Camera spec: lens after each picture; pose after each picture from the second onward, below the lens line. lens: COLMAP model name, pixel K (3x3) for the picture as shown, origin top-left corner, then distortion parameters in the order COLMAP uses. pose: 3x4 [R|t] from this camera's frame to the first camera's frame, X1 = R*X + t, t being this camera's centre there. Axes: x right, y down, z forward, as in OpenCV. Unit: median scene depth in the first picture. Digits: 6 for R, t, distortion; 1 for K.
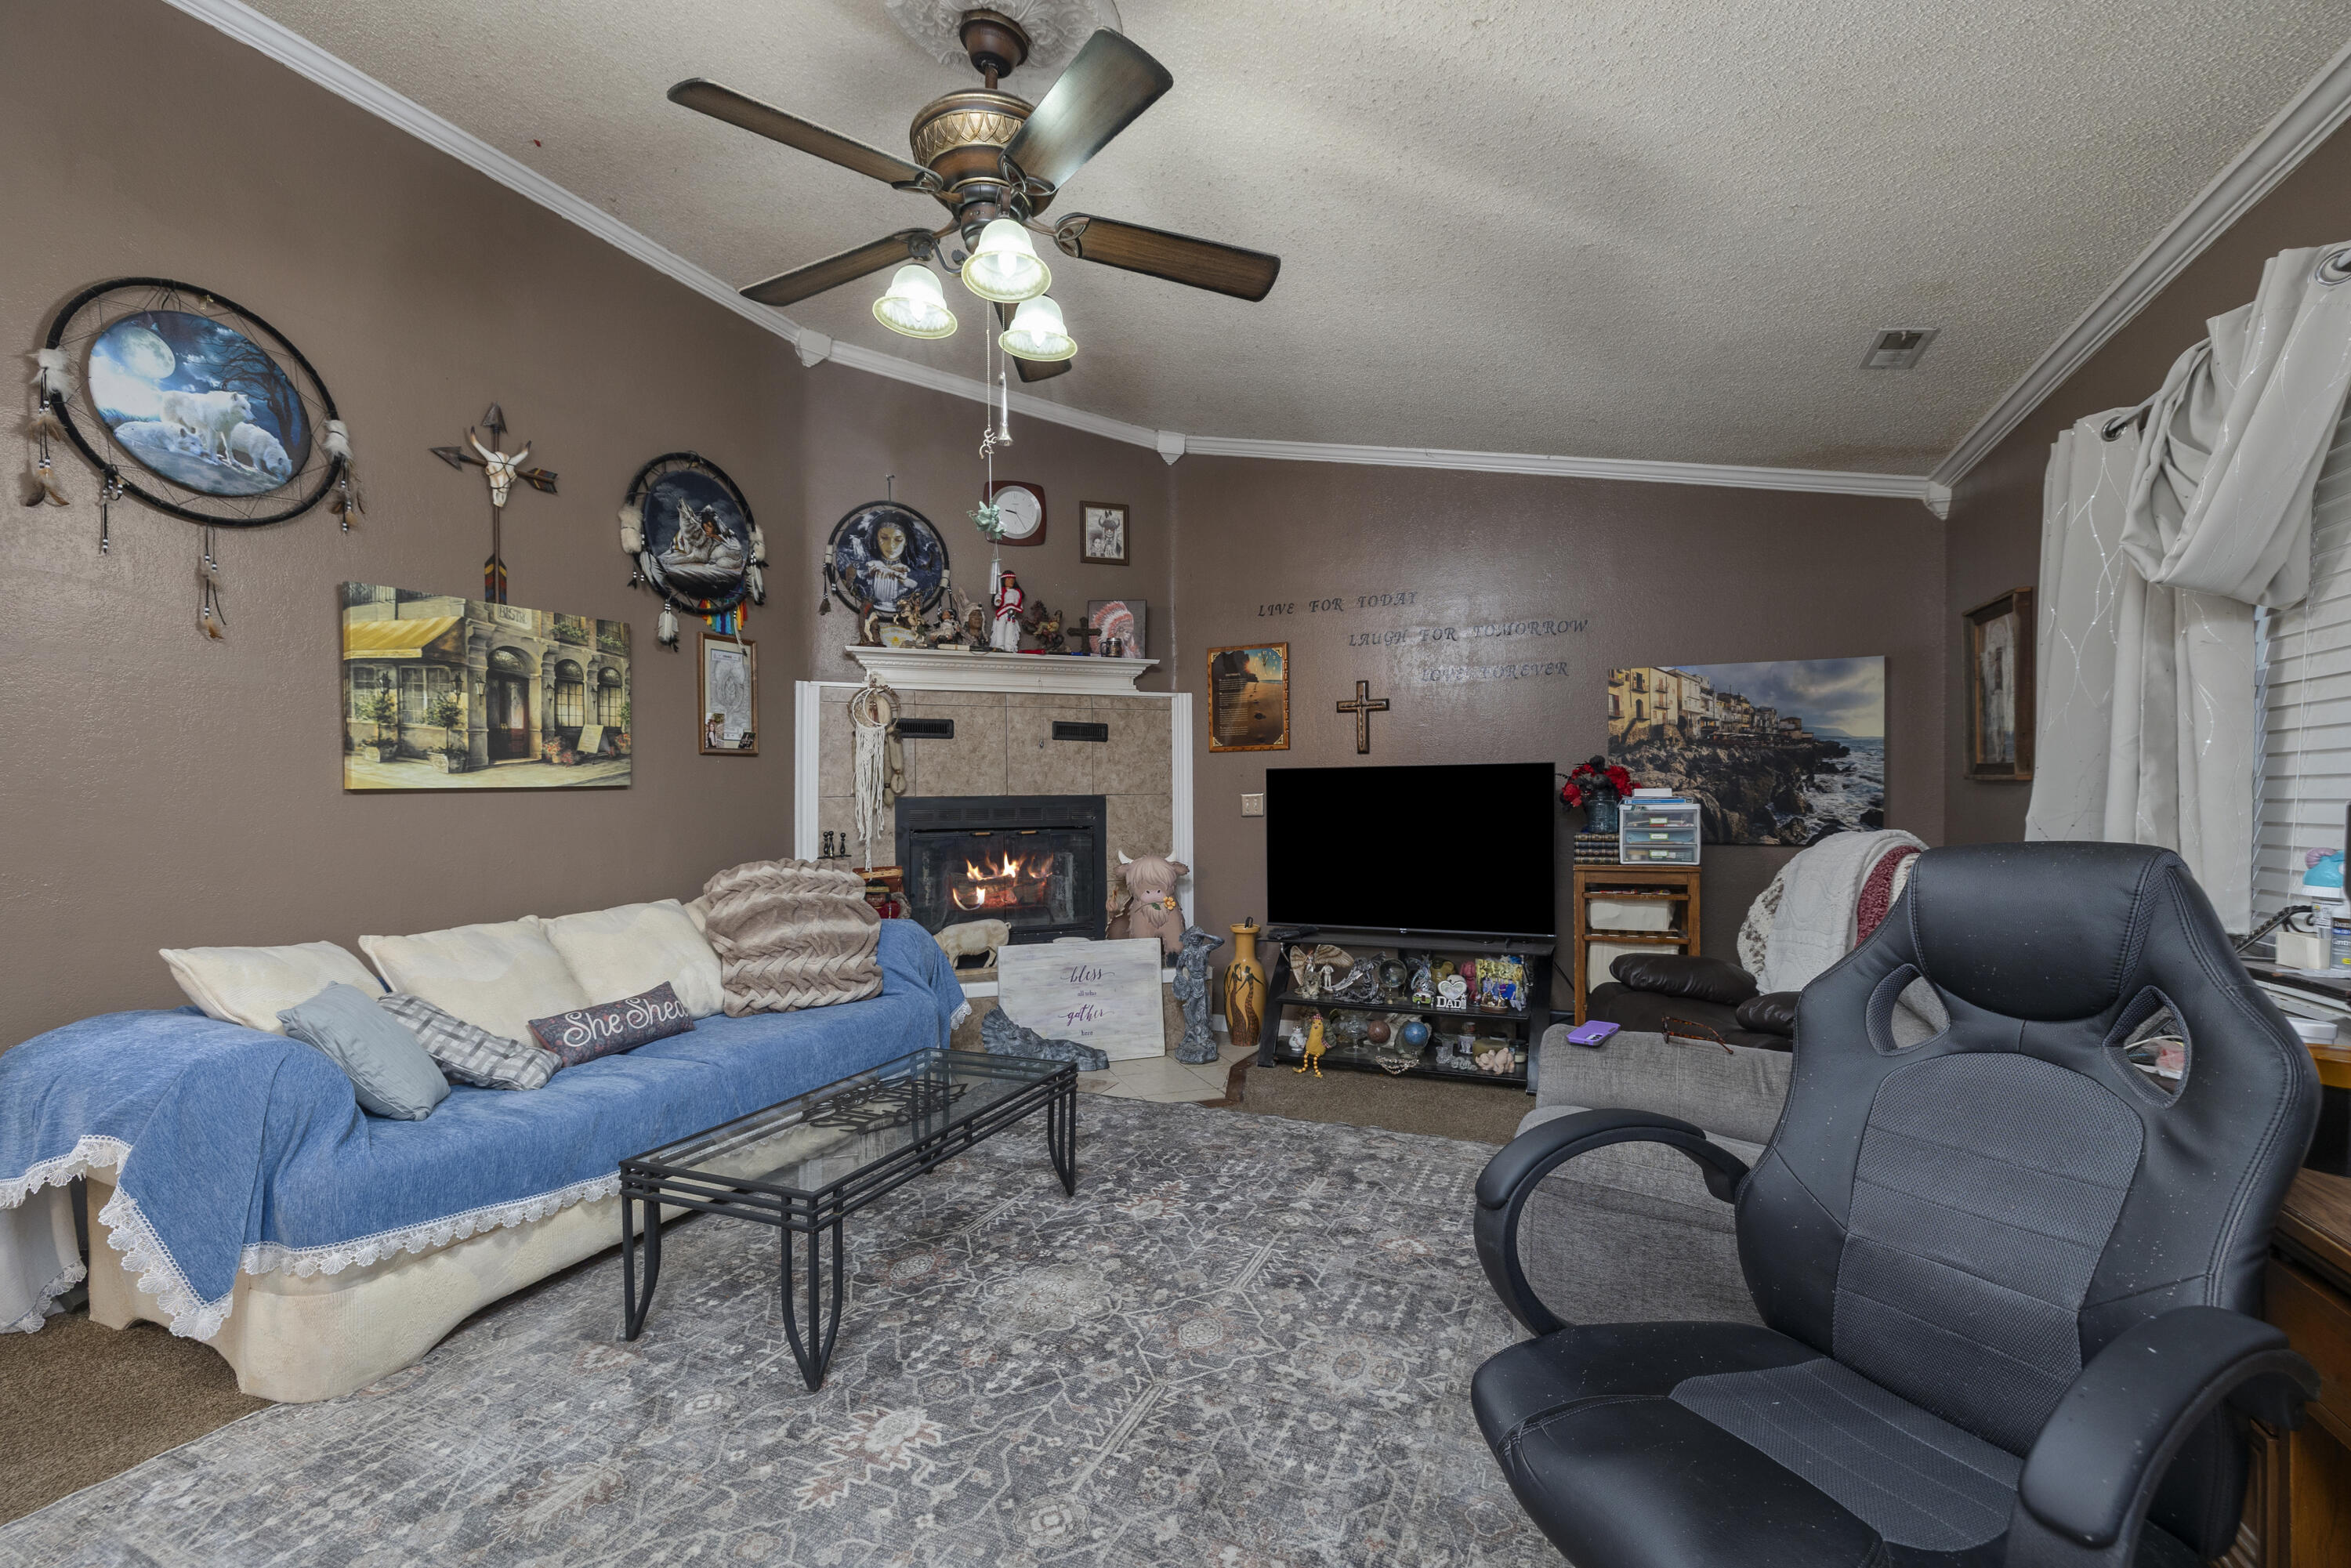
lens RADIAL K [[1007.3, 0, 1179.0], [0, 1007.3, 794.1], [0, 0, 1]] dist [-0.000251, 0.000638]
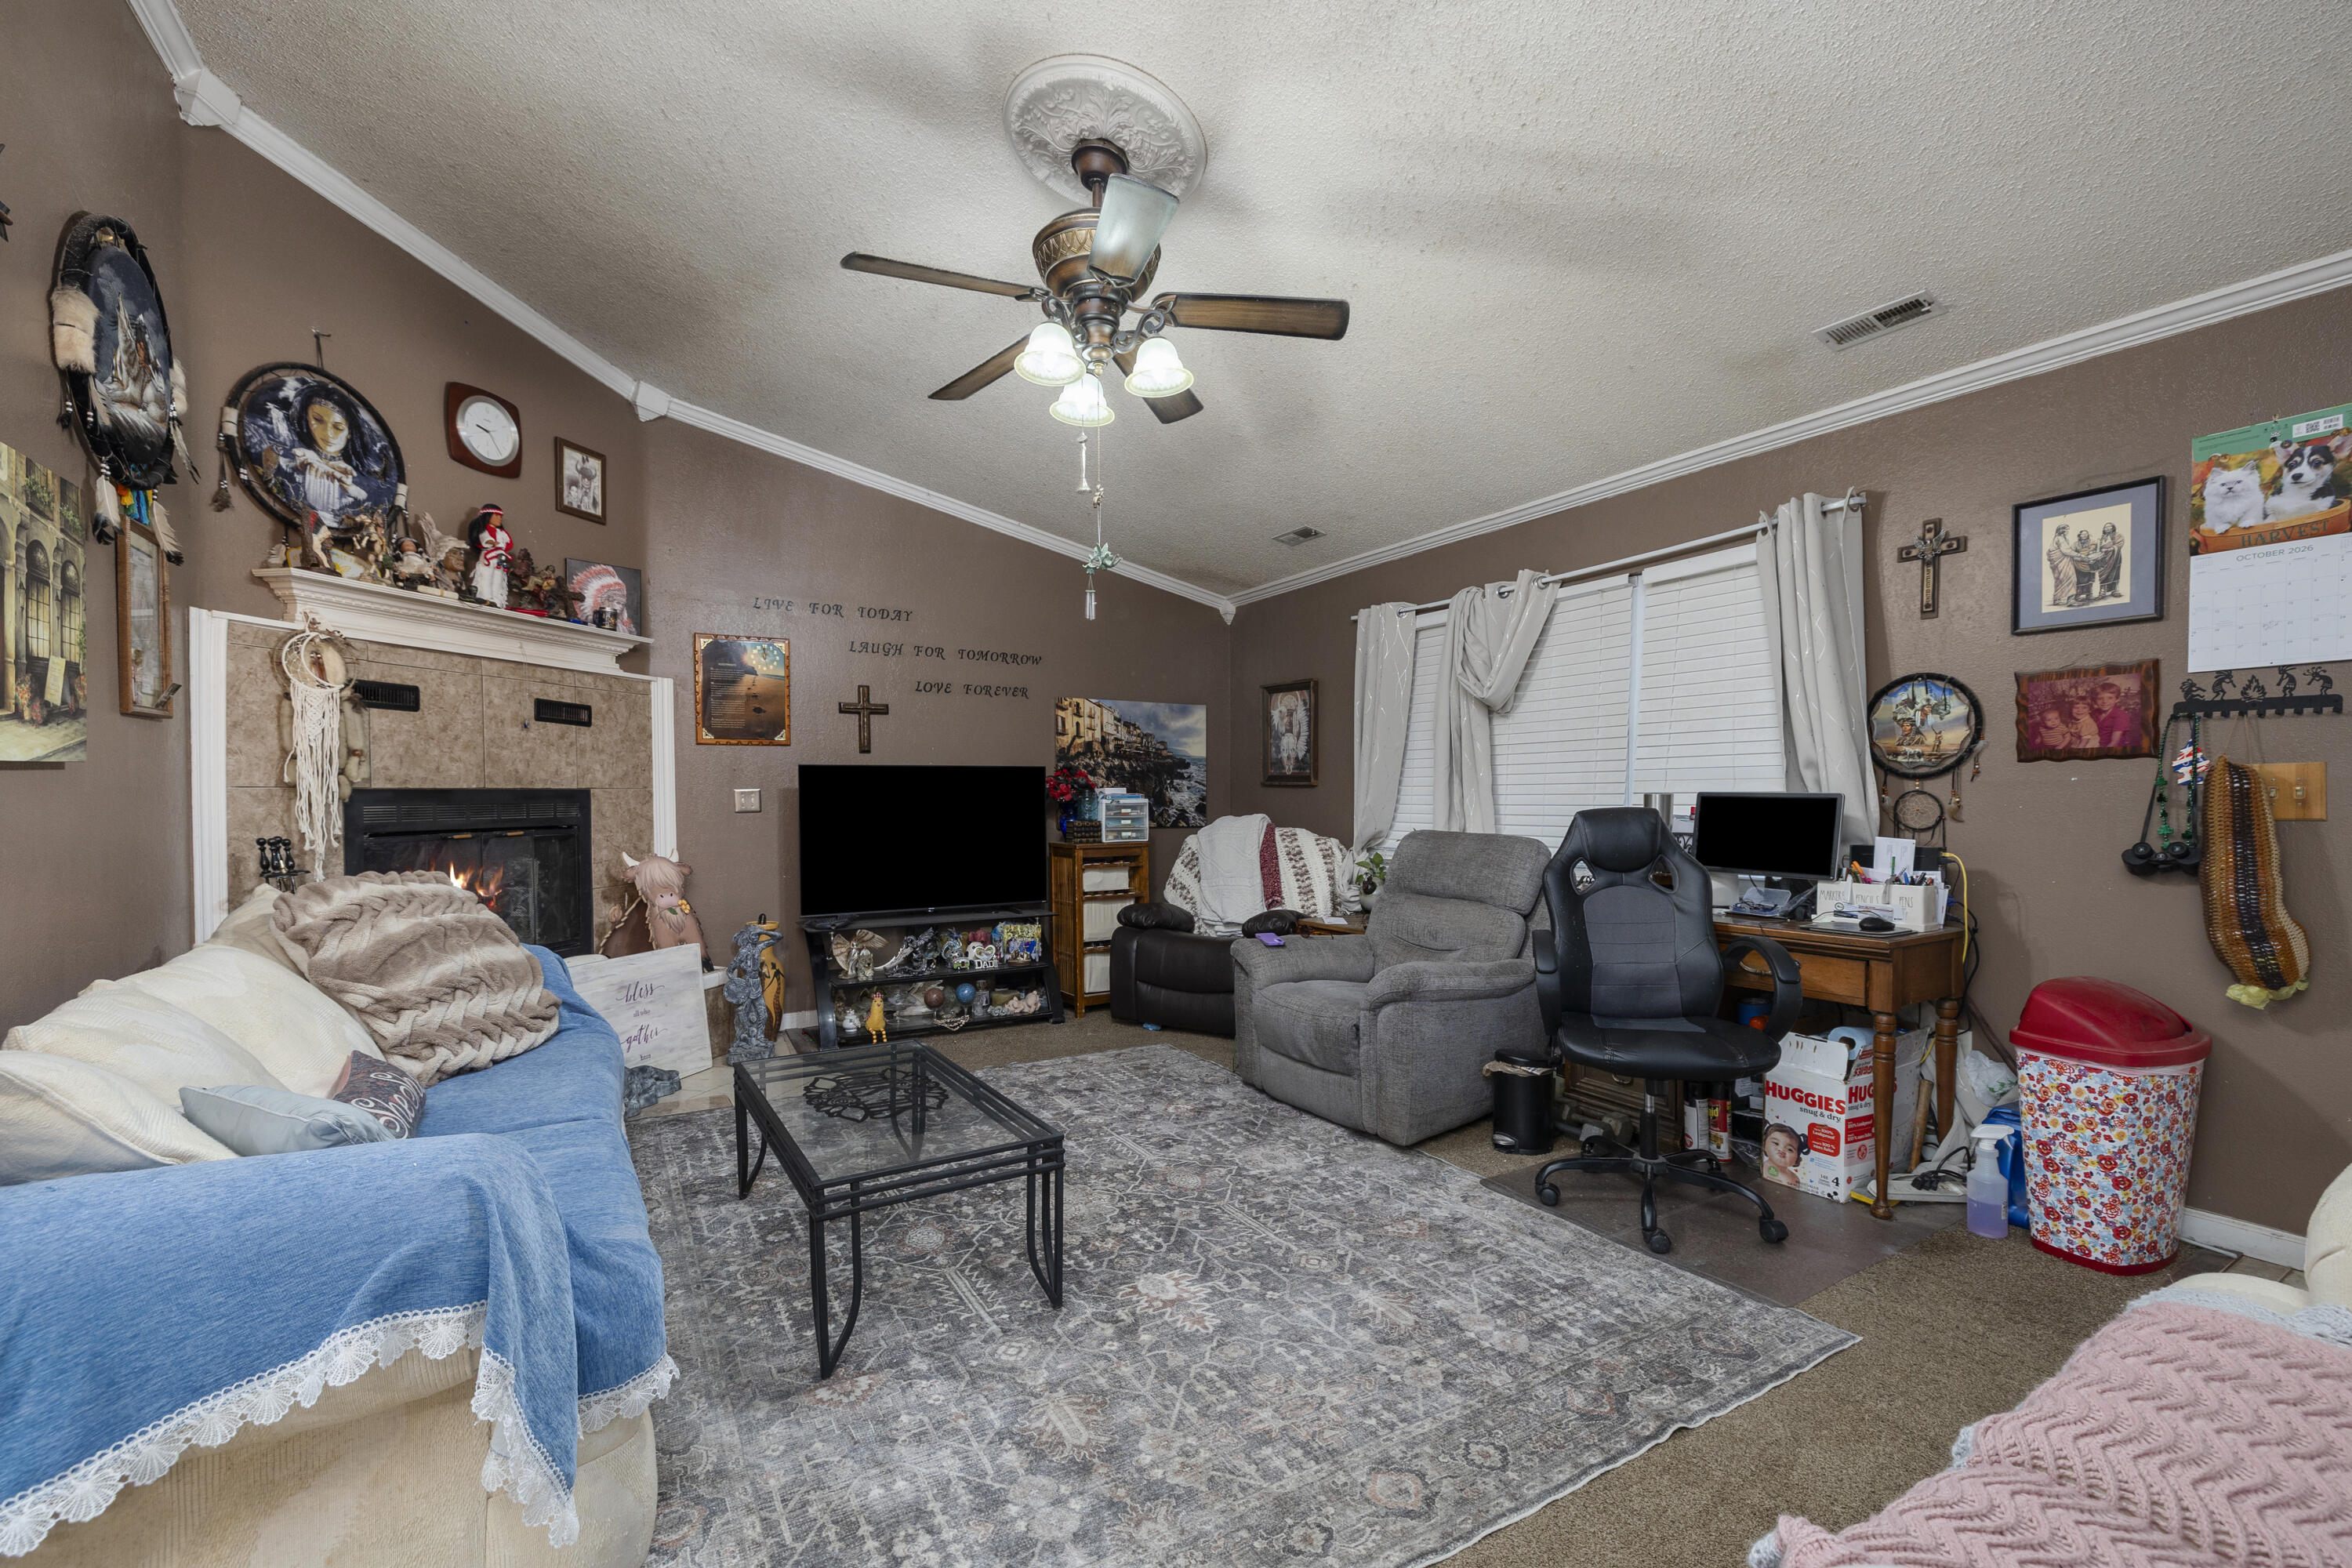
lens RADIAL K [[1007.8, 0, 1182.3], [0, 1007.8, 798.4], [0, 0, 1]] dist [-0.000251, 0.000638]
pose [[0.579714, 0.002957, 0.814815, -0.557066], [-0.004313, 0.999991, -0.000560, 0.008709], [-0.814809, -0.003190, 0.579721, 0.106106]]
